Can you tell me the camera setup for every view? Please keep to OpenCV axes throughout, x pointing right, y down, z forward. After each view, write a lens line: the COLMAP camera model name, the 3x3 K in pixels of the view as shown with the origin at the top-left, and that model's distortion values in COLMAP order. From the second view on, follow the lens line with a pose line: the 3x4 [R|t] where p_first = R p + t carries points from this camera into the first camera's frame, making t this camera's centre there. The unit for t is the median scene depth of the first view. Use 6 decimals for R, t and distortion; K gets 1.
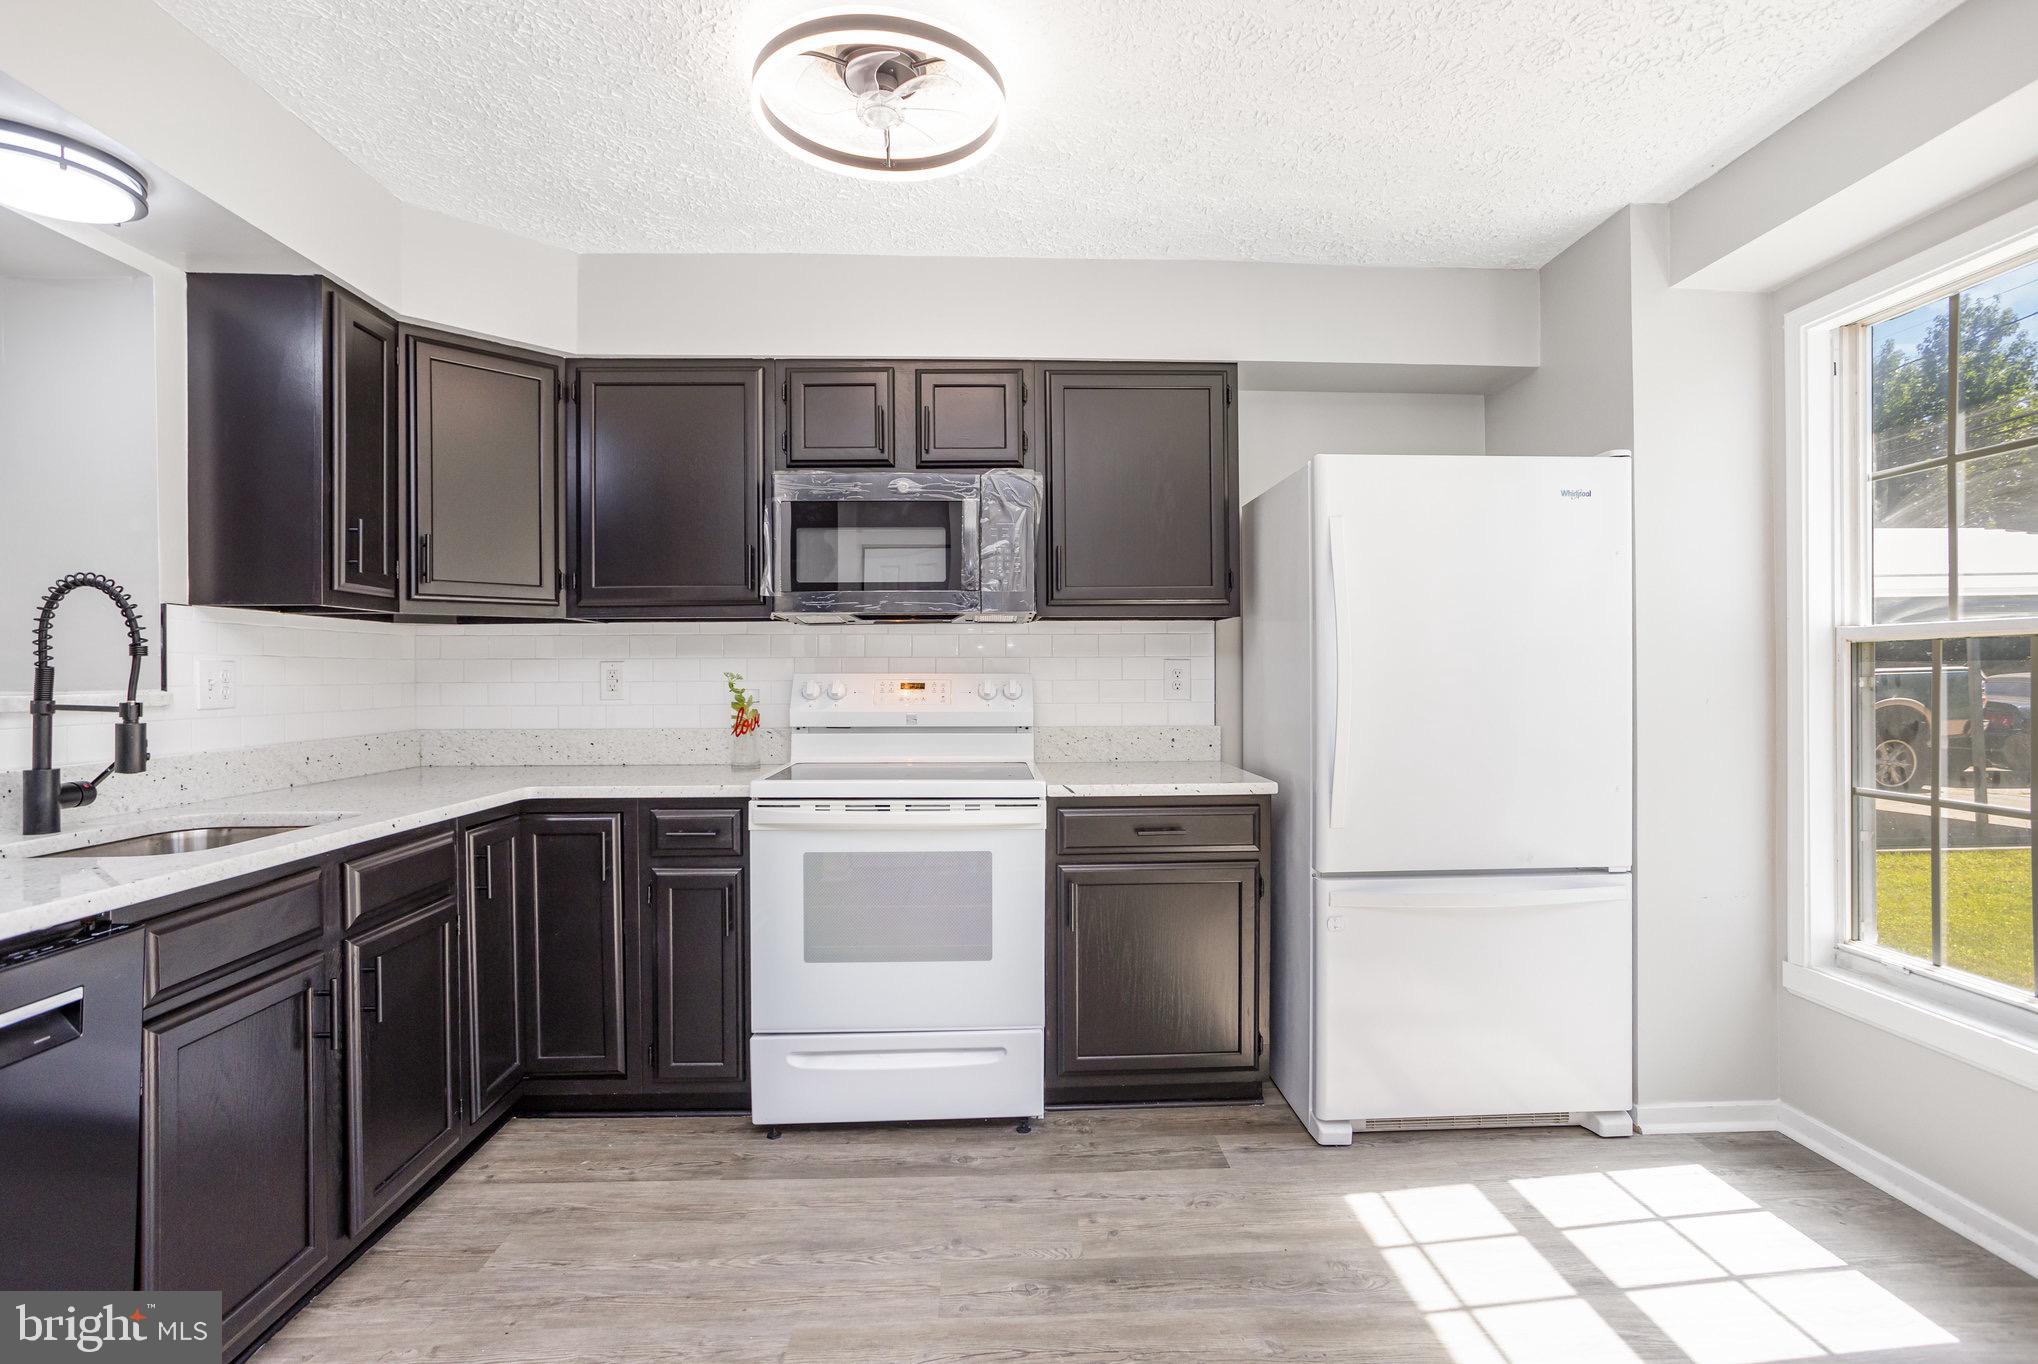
lens RADIAL K [[1004.5, 0, 1028.4], [0, 1004.5, 676.2], [0, 0, 1]] dist [-0.048127, 0.031745]
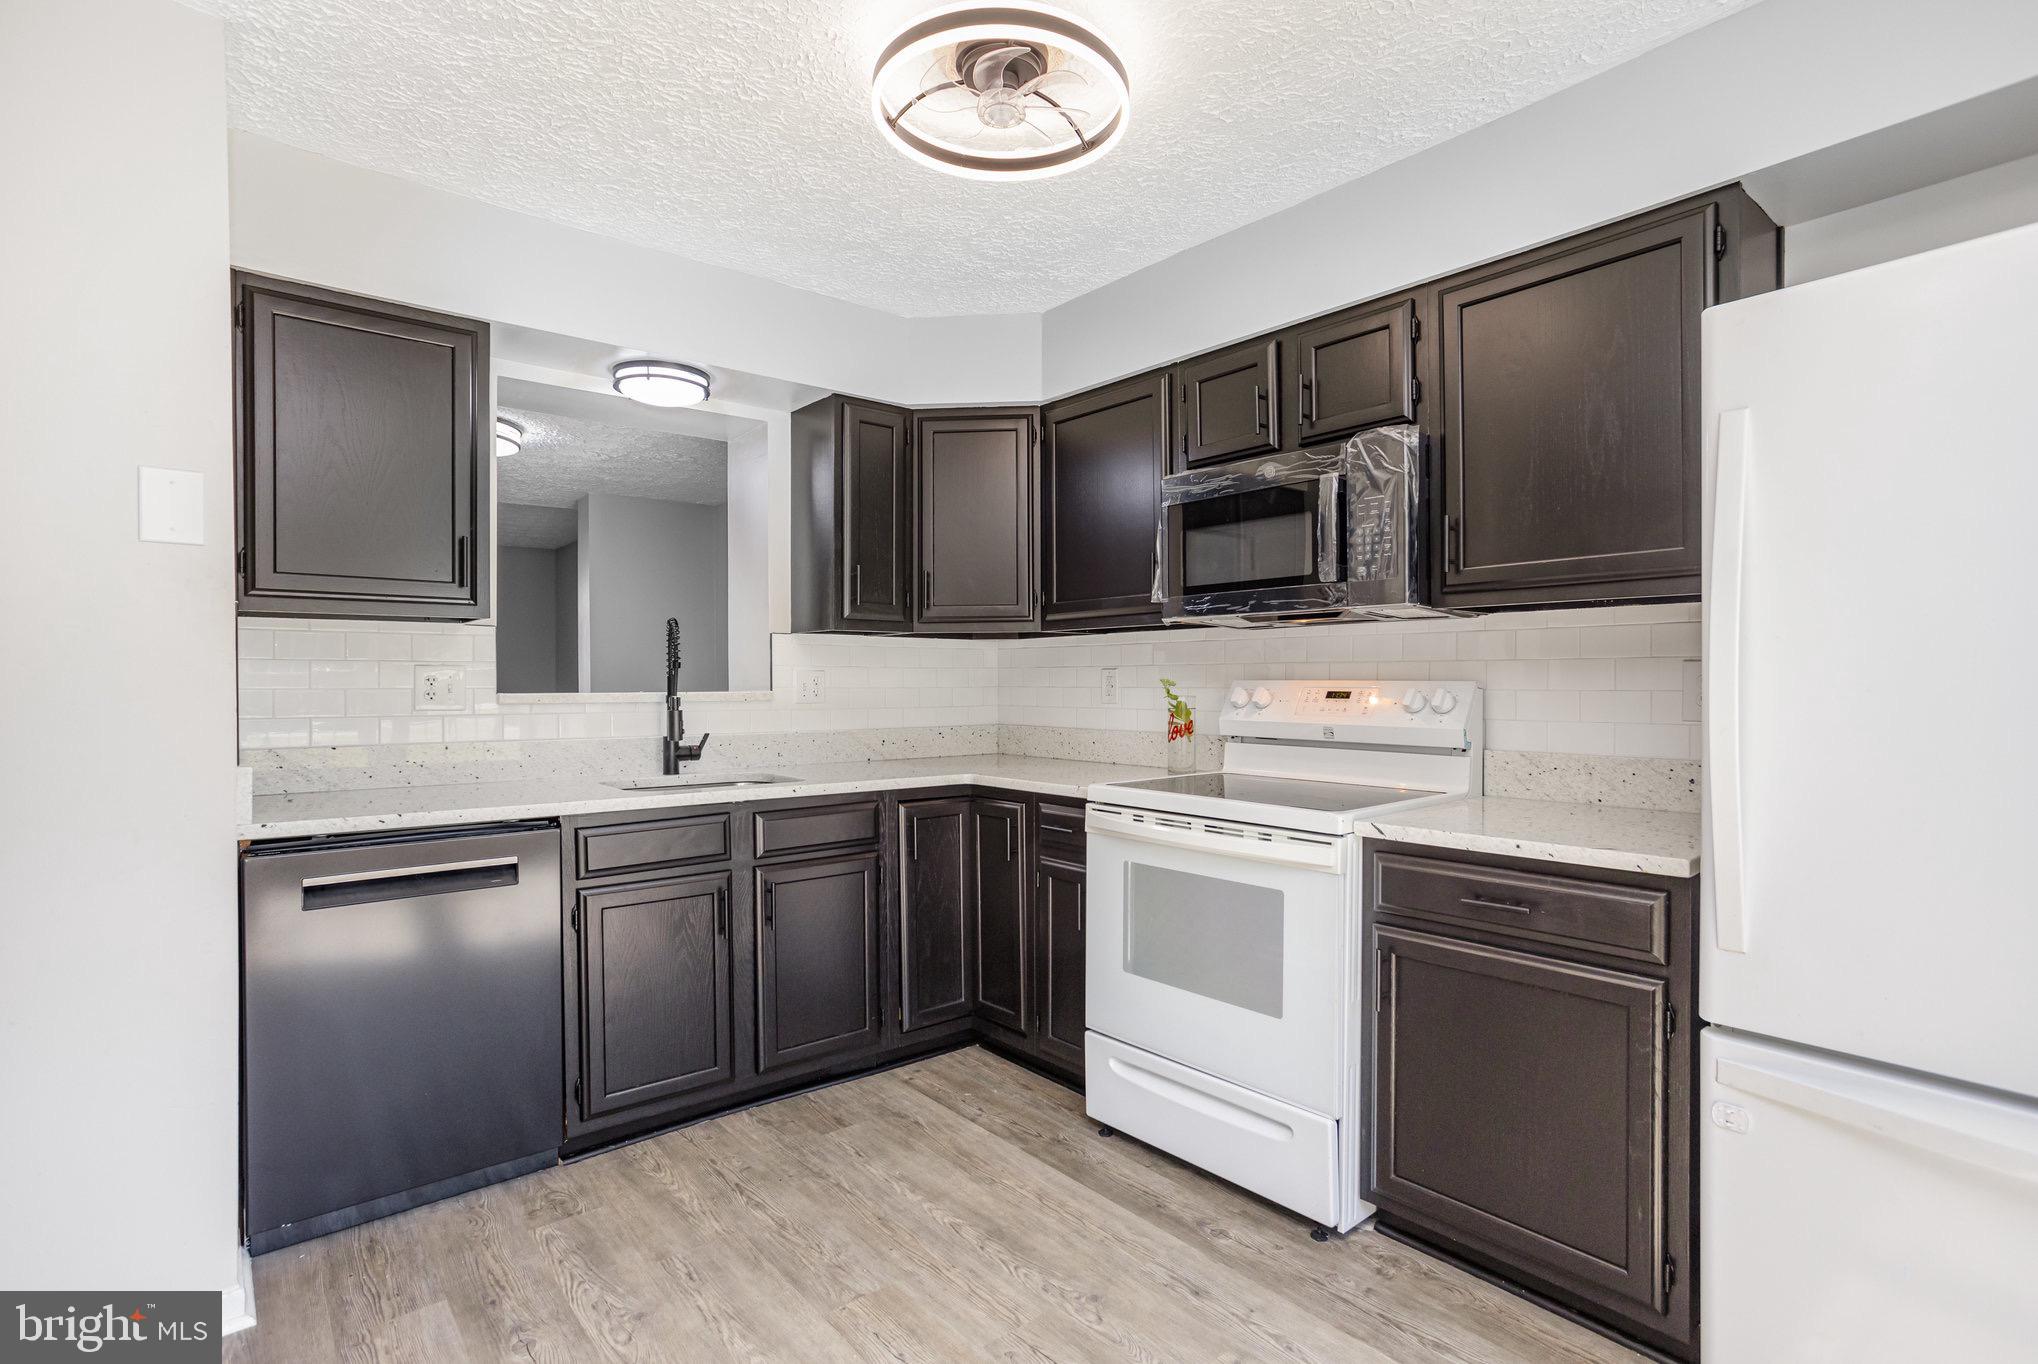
lens RADIAL K [[985.8, 0, 1027.7], [0, 985.8, 687.4], [0, 0, 1]] dist [-0.065659, 0.047607]
pose [[0.609859, 0.008695, -0.792463, 0.487779], [-0.002995, 0.999958, 0.008666, -0.004020], [0.792505, -0.002912, 0.609859, 0.330860]]
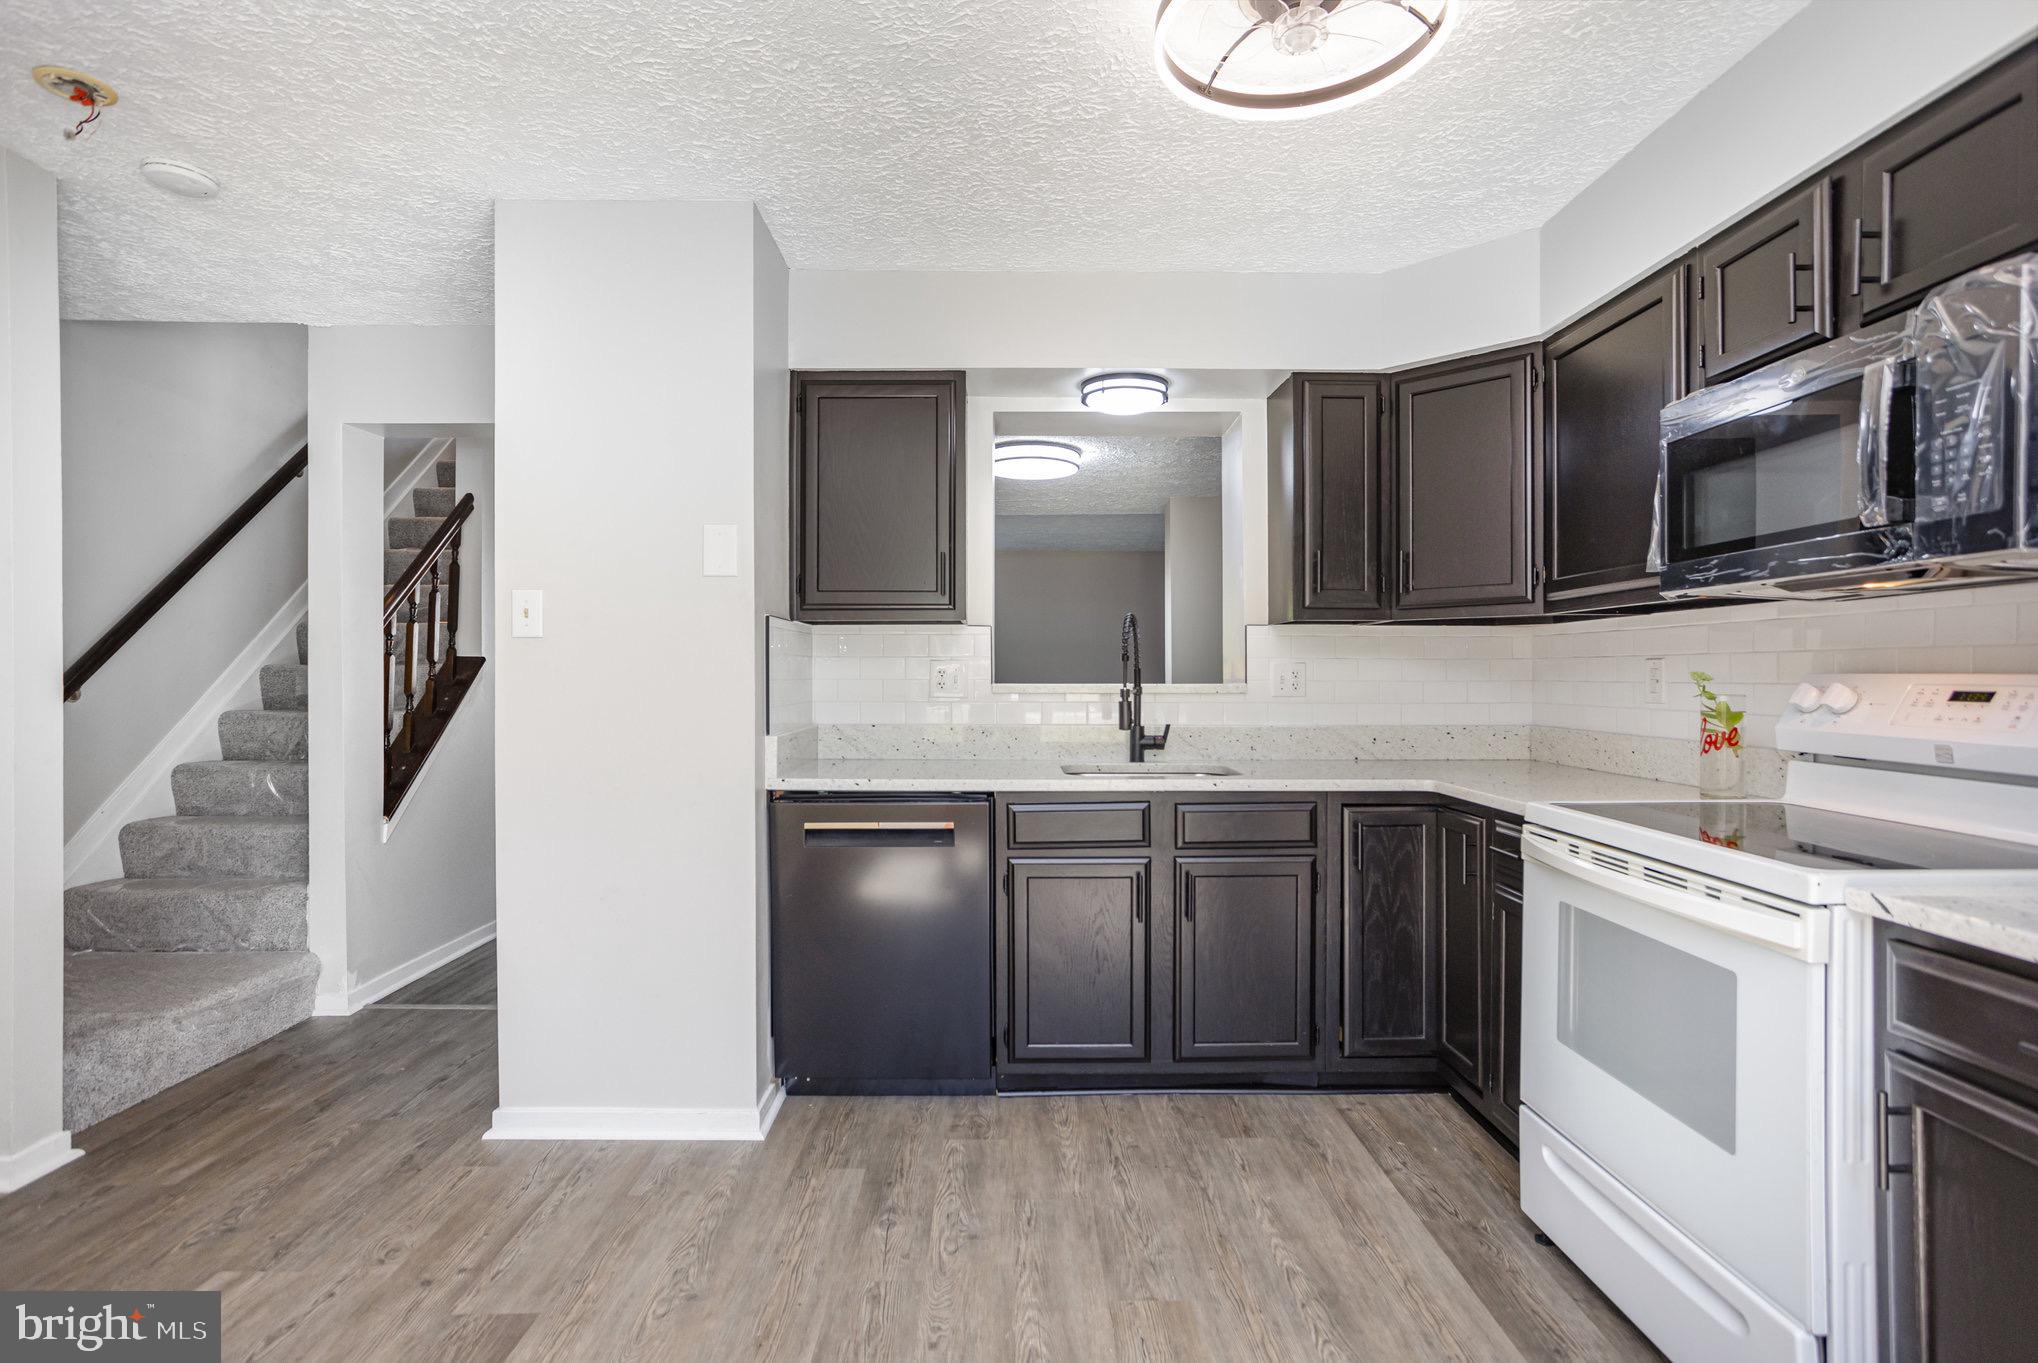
lens RADIAL K [[994.5, 0, 1012.0], [0, 994.5, 682.6], [0, 0, 1]] dist [-0.040385, 0.028431]
pose [[-0.039535, 0.012953, -0.999134, 0.563943], [-0.002621, 0.999911, 0.013067, -0.004710], [0.999215, 0.003135, -0.039498, 0.599538]]
